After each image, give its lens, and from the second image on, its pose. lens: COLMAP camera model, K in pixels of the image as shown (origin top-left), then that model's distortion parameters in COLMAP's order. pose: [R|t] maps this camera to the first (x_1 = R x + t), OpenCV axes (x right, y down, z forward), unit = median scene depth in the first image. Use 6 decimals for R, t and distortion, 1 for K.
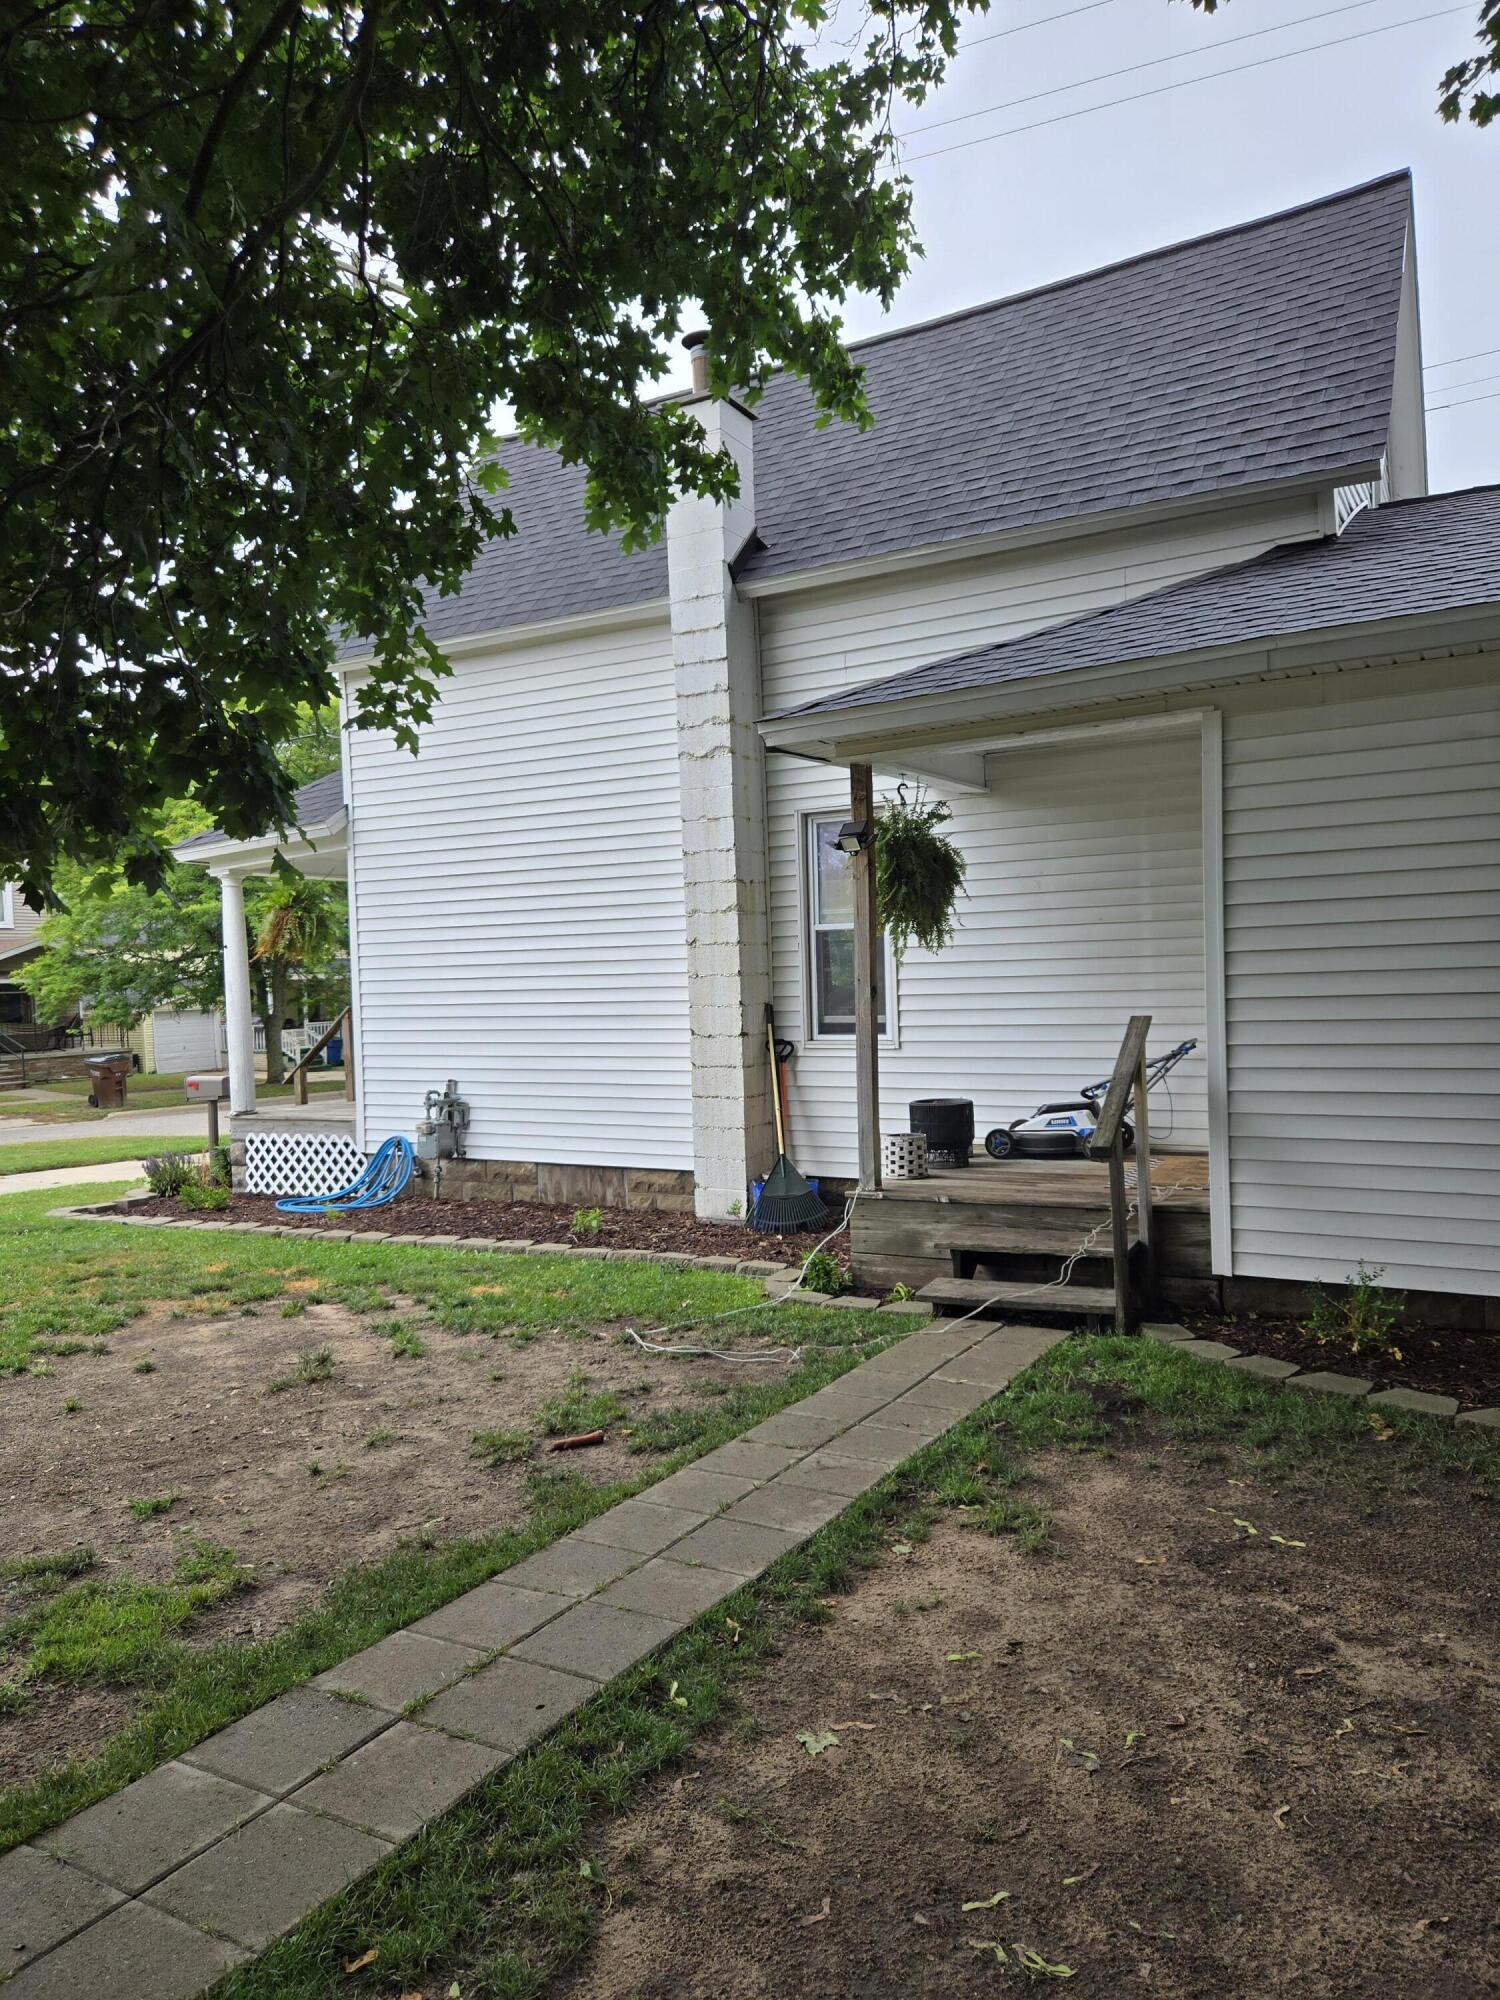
lens RADIAL K [[1323.2, 0, 750.0], [0, 1323.2, 1000.0], [0, 0, 1]] dist [0.072553, -0.050863]
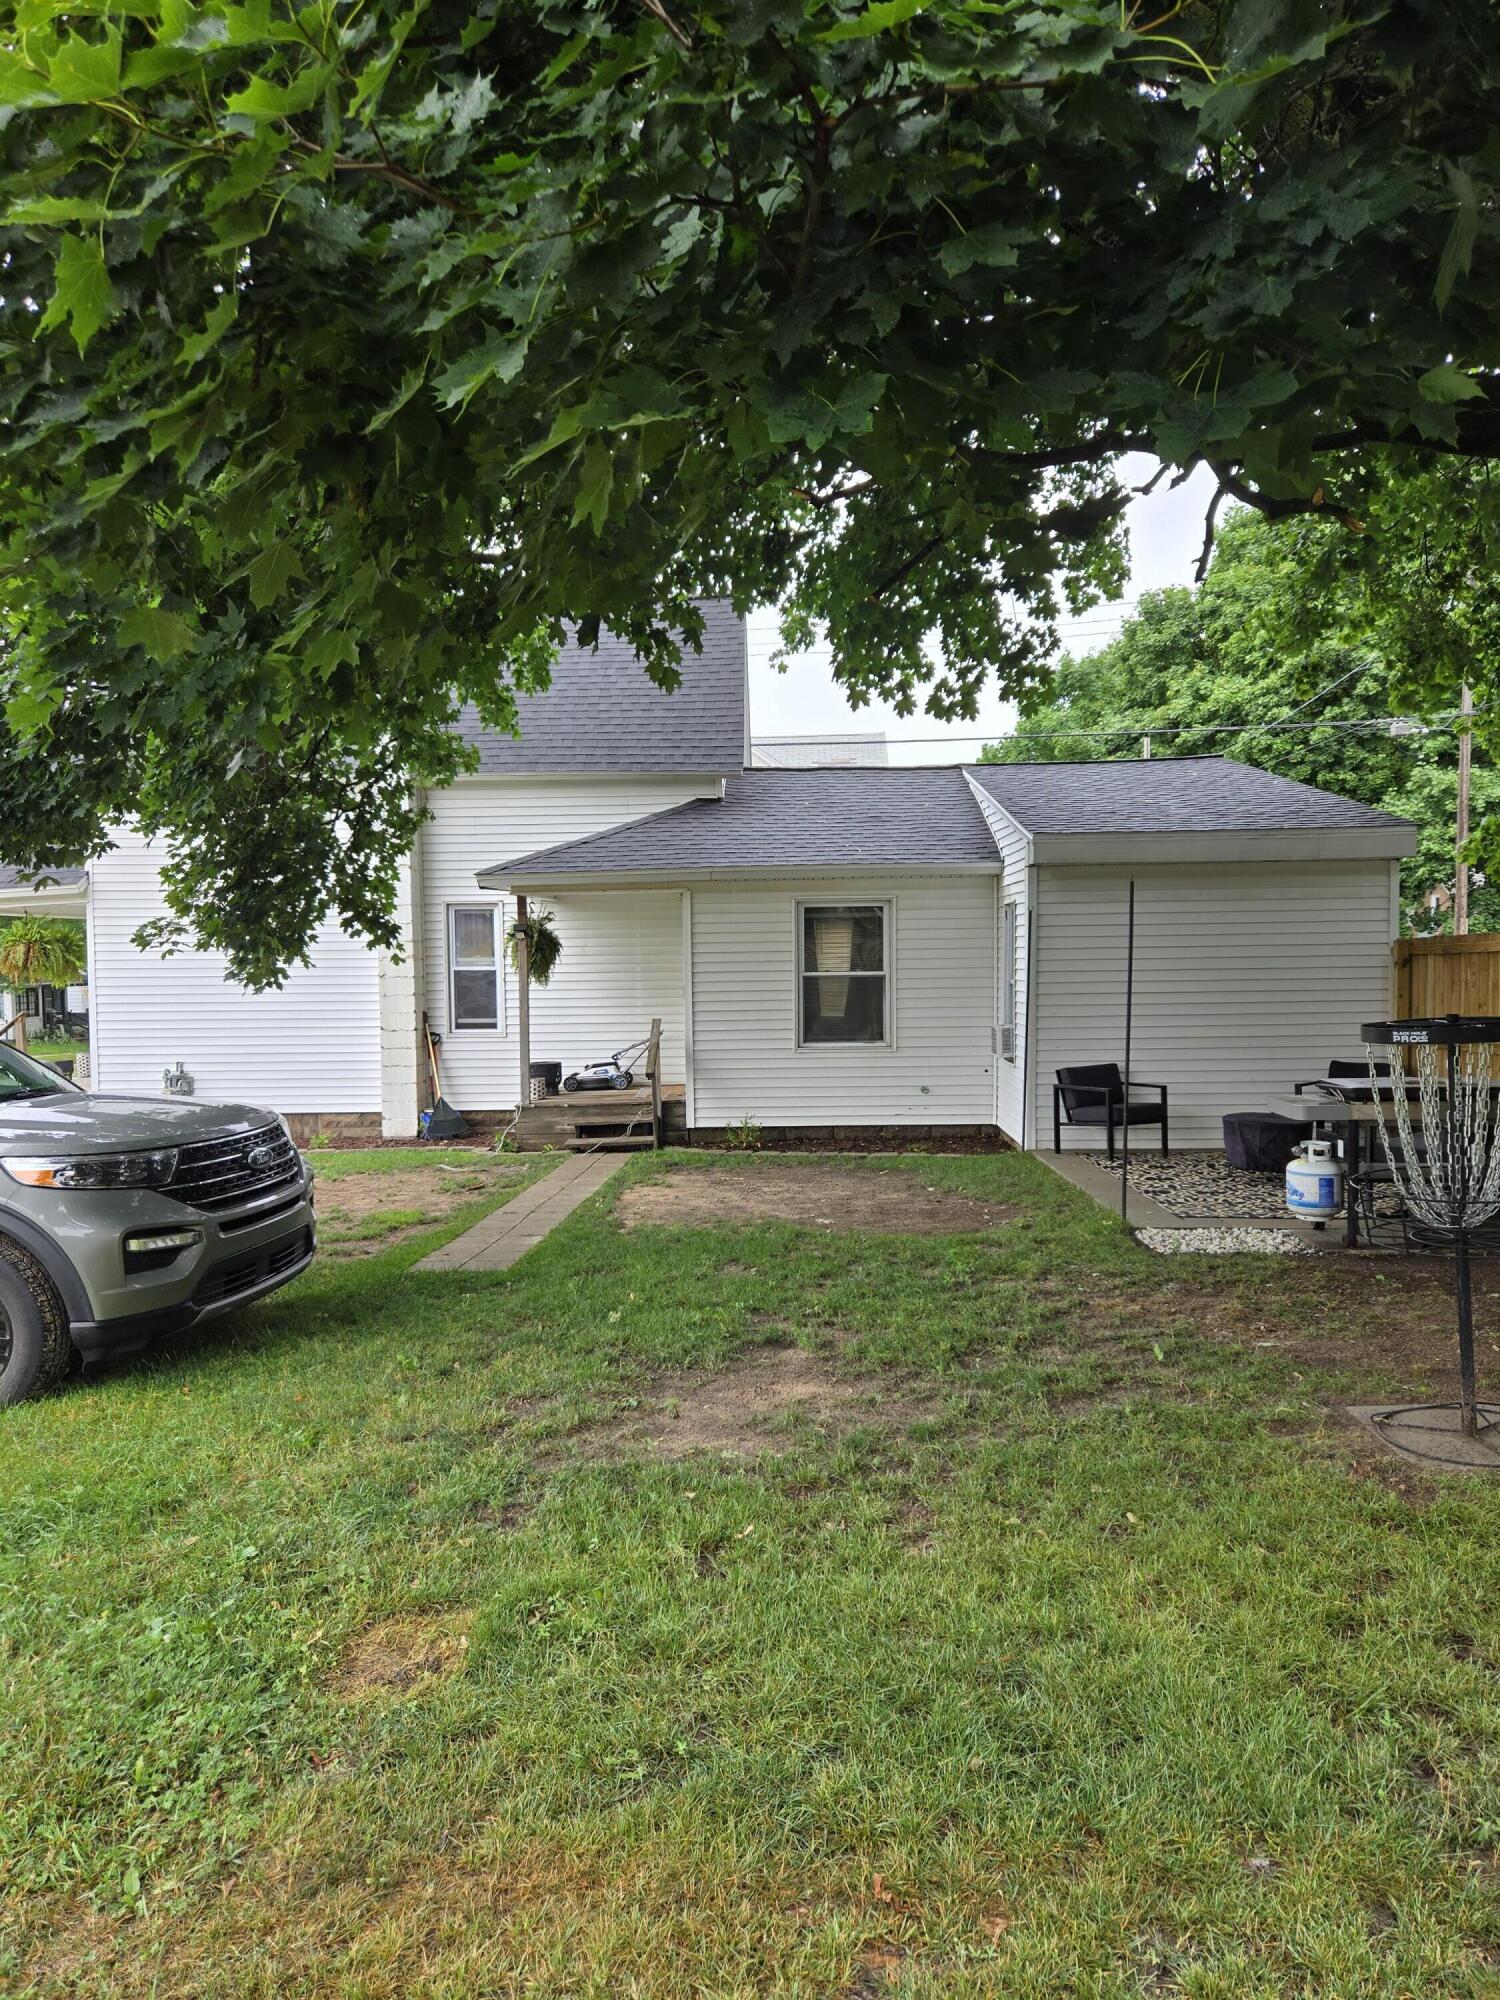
lens RADIAL K [[1323.2, 0, 750.0], [0, 1323.2, 1000.0], [0, 0, 1]] dist [0.072553, -0.050863]
pose [[0.883438, 0.004006, 0.468532, -0.440409], [-0.004651, 0.999989, 0.000220, -0.015646], [-0.468526, -0.002373, 0.883447, -0.758084]]
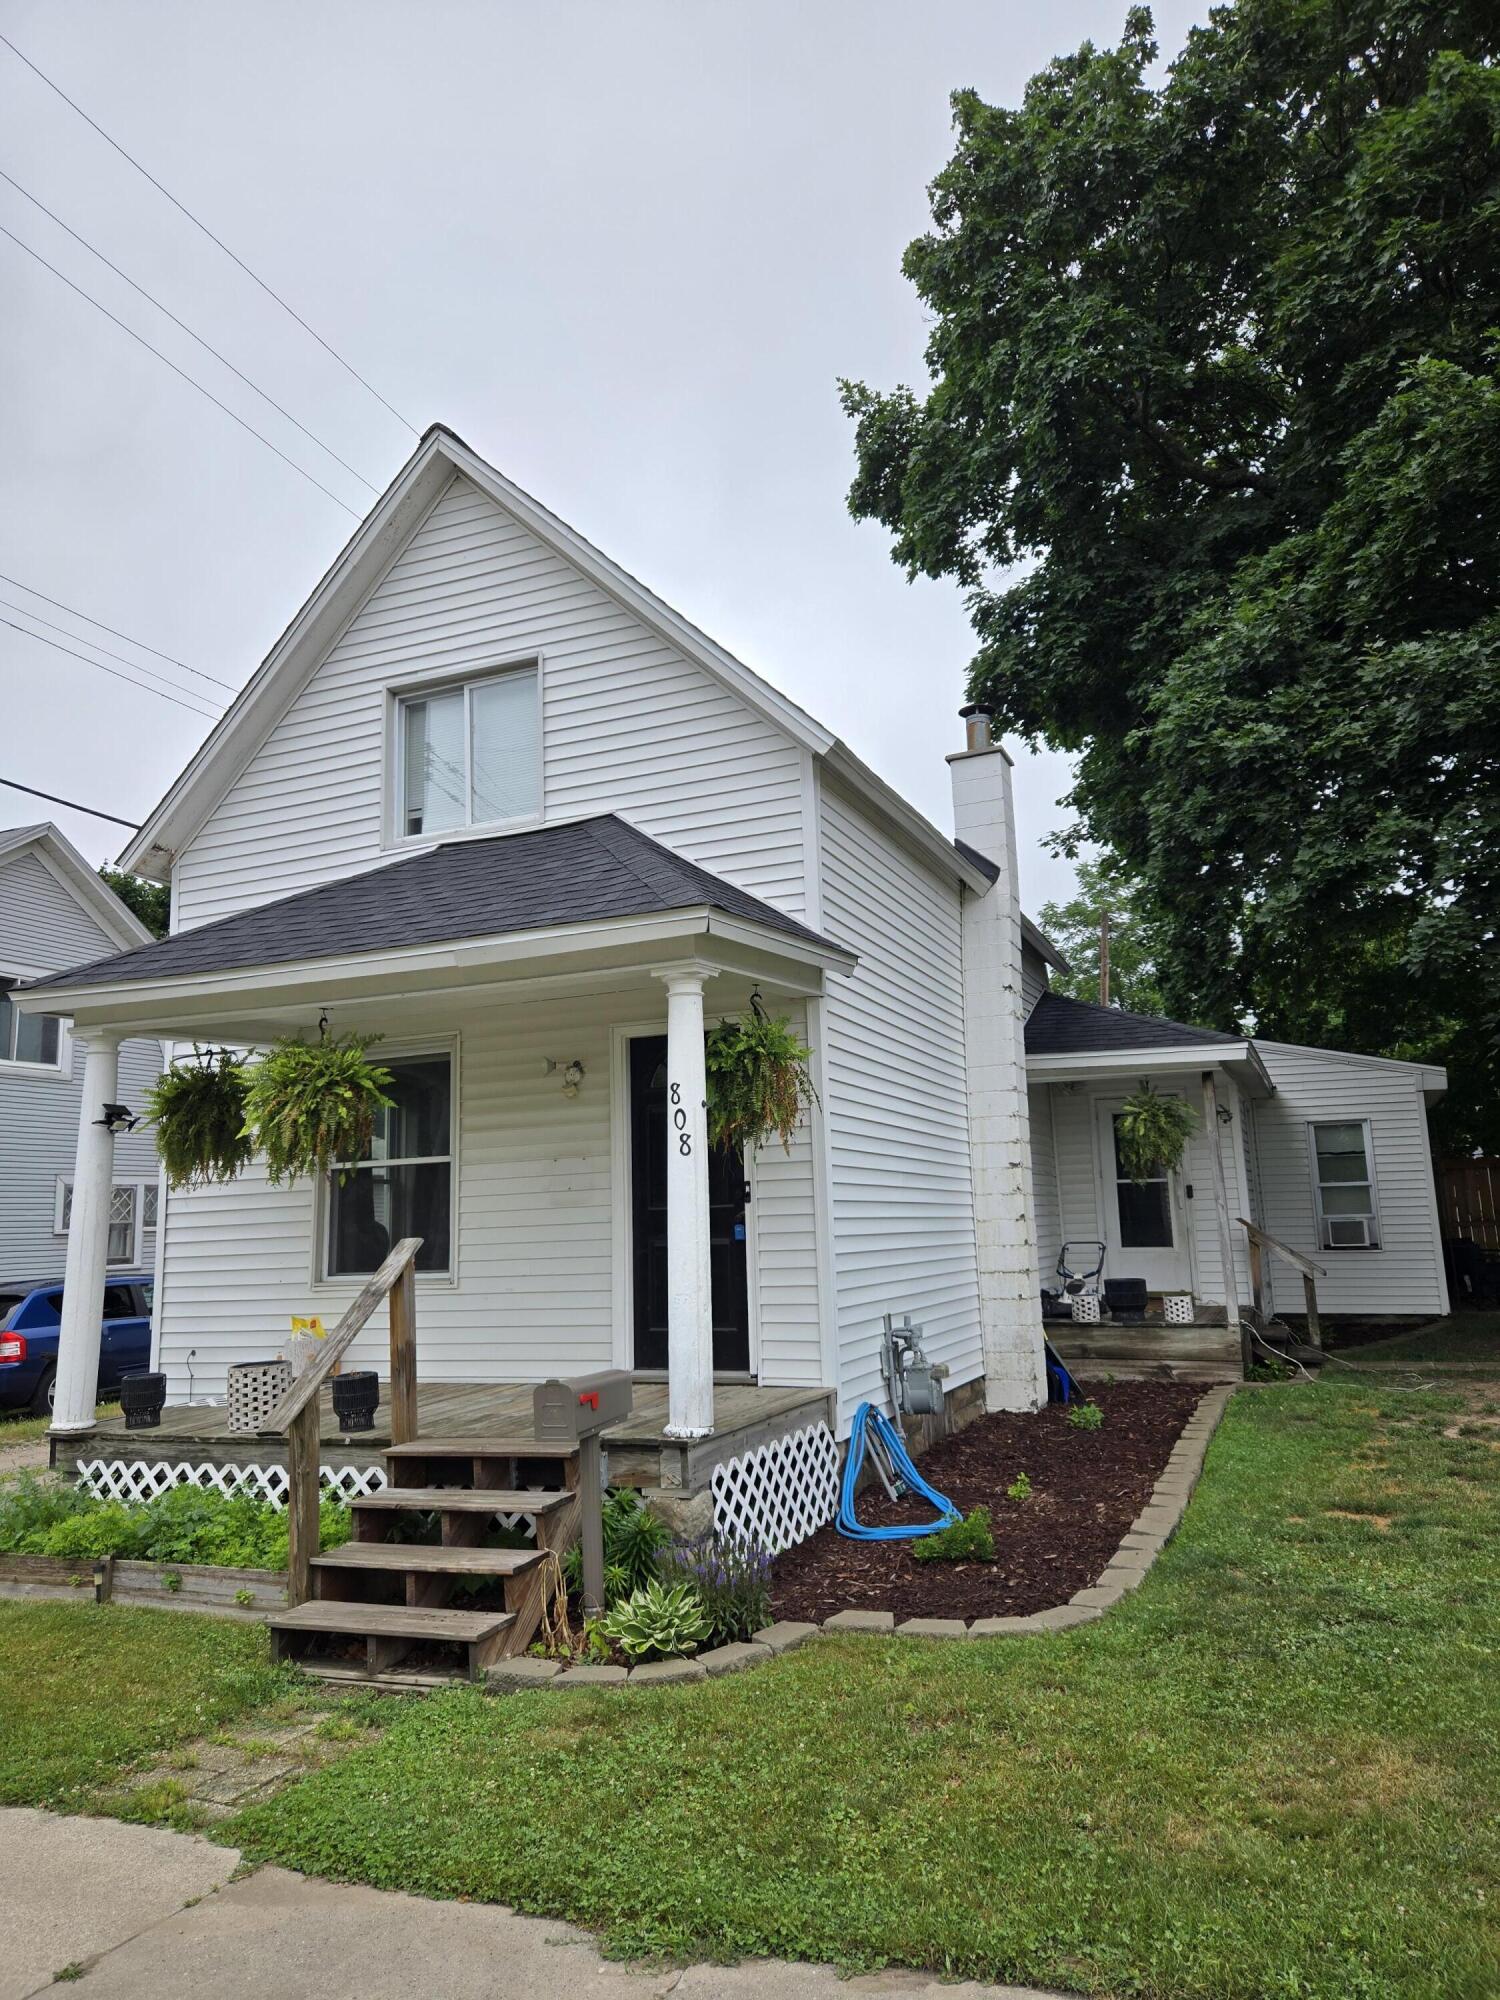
lens RADIAL K [[1323.2, 0, 750.0], [0, 1323.2, 1000.0], [0, 0, 1]] dist [0.072553, -0.050863]
pose [[-0.101982, 0.201019, 0.974264, -1.245204], [0.052822, 0.979083, -0.196484, 0.033861], [-0.993383, 0.031425, -0.110467, 1.408704]]
